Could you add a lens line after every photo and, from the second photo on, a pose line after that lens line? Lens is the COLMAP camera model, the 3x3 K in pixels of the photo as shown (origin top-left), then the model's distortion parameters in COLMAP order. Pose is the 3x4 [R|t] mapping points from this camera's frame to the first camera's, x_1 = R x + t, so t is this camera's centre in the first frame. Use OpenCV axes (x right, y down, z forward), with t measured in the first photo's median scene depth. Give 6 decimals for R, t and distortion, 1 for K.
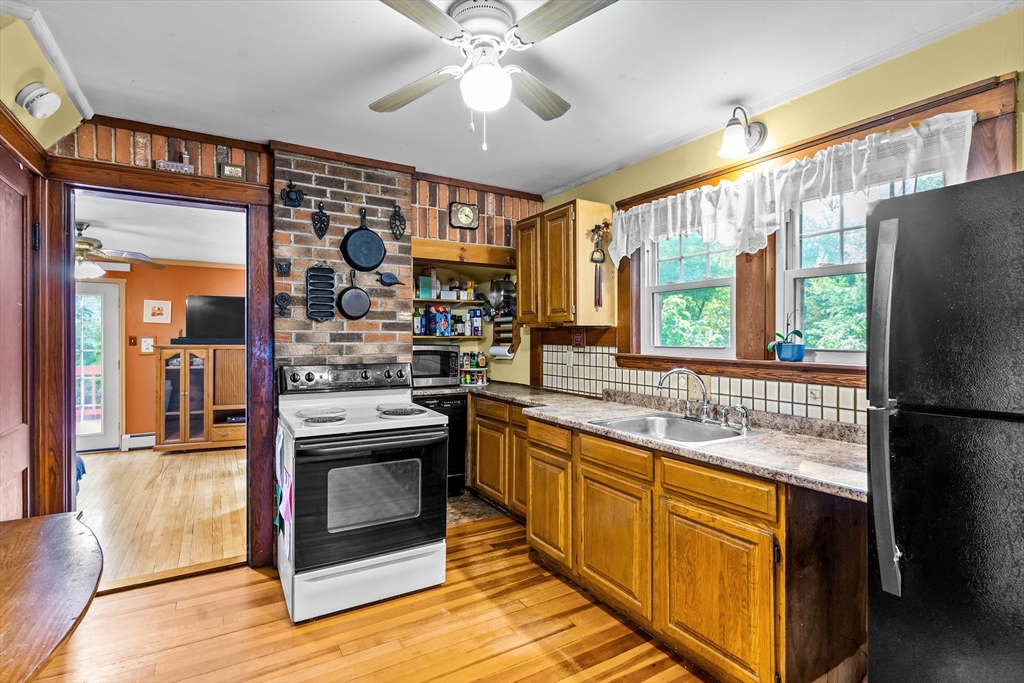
lens RADIAL K [[496.1, 0, 507.6], [0, 496.1, 338.1], [0, 0, 1]] dist [0.009614, 0.000308]
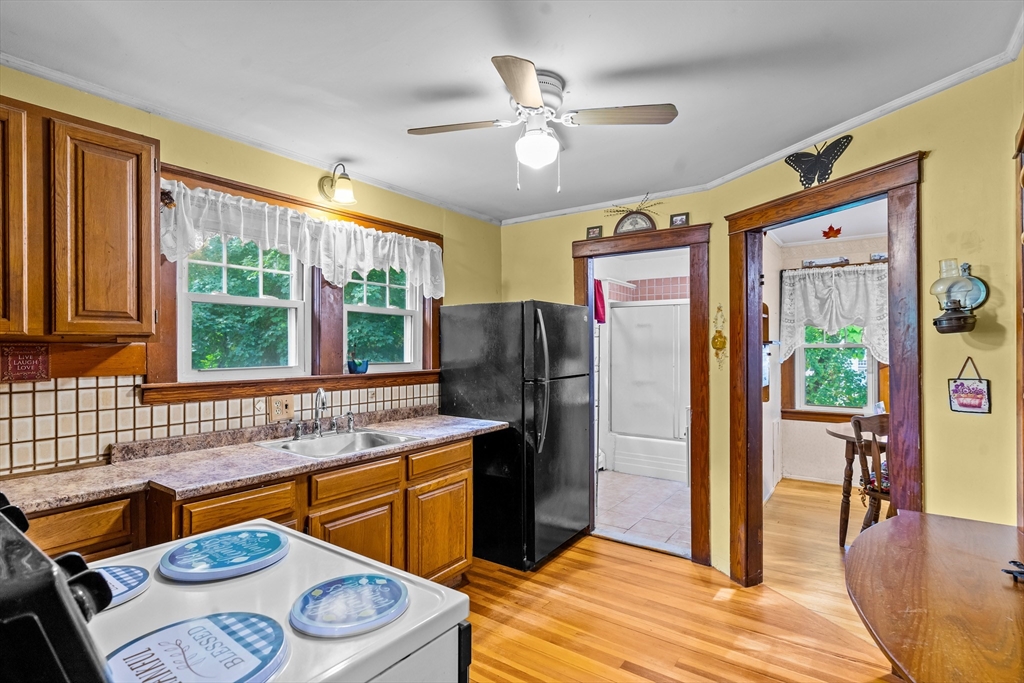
lens RADIAL K [[506.5, 0, 510.4], [0, 506.5, 344.1], [0, 0, 1]] dist [-0.003075, -0.000380]
pose [[-0.395276, 0.001505, 0.918561, -0.485120], [0.004512, 0.999990, 0.000303, -0.017509], [-0.918551, 0.004264, -0.395279, 0.658654]]
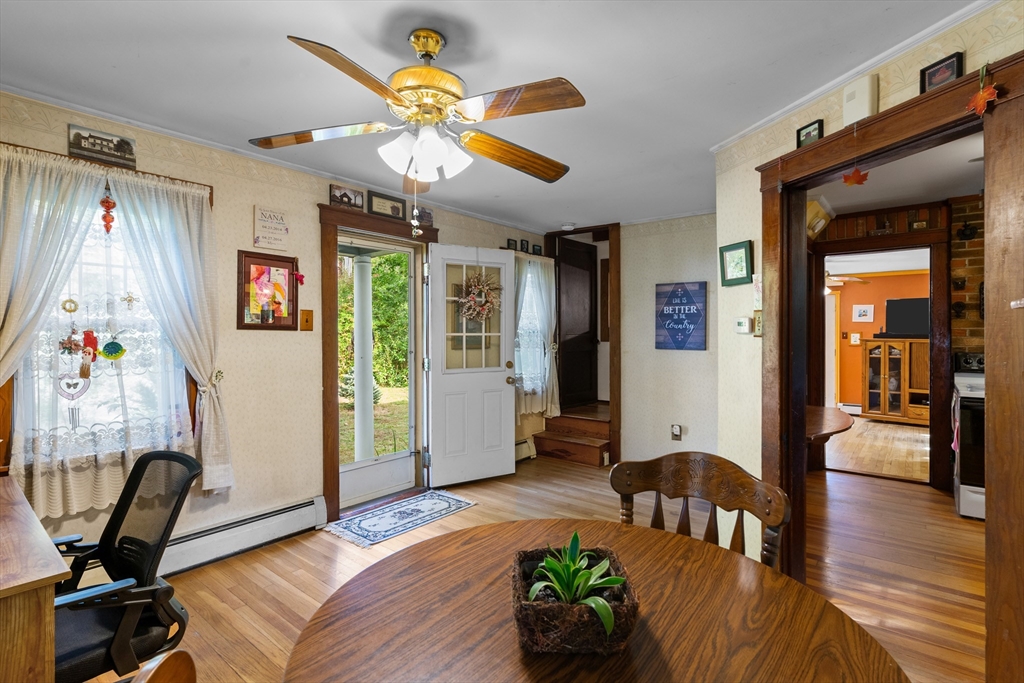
lens RADIAL K [[496.1, 0, 509.0], [0, 496.1, 336.4], [0, 0, 1]] dist [0.009614, 0.000308]
pose [[0.344357, 0.005189, -0.938825, 0.449588], [0.000111, 0.999984, 0.005568, 0.000792], [0.938839, -0.002022, 0.344351, -0.702695]]
